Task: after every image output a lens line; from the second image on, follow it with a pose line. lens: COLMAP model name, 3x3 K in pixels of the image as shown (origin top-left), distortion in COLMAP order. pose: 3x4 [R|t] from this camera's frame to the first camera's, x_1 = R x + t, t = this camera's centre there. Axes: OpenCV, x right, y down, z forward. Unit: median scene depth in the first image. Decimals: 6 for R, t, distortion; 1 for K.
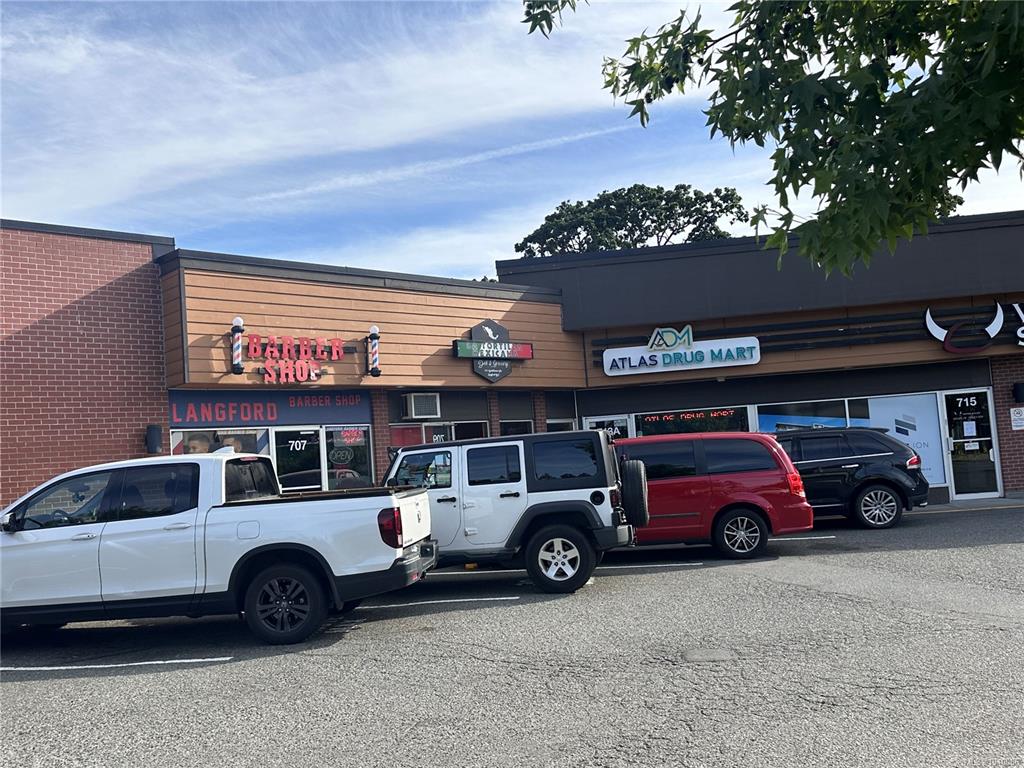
lens RADIAL K [[999.1, 0, 512.0], [0, 999.1, 384.0], [0, 0, 1]] dist [0.122574, 0.000441]
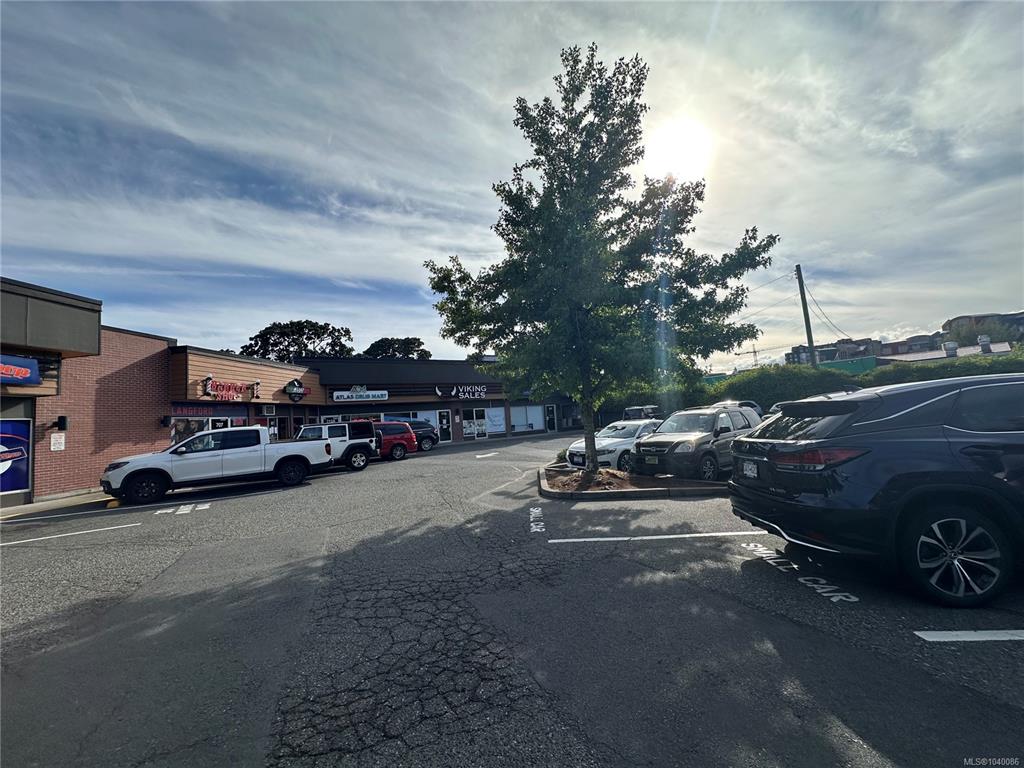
lens RADIAL K [[403.5, 0, 512.0], [0, 403.5, 384.0], [0, 0, 1]] dist [-0.003166, 0.000090]
pose [[0.781615, 0.071806, 0.619614, -0.278618], [-0.042037, 0.997157, -0.062531, -0.008436], [-0.622343, 0.022828, 0.782412, -0.245200]]
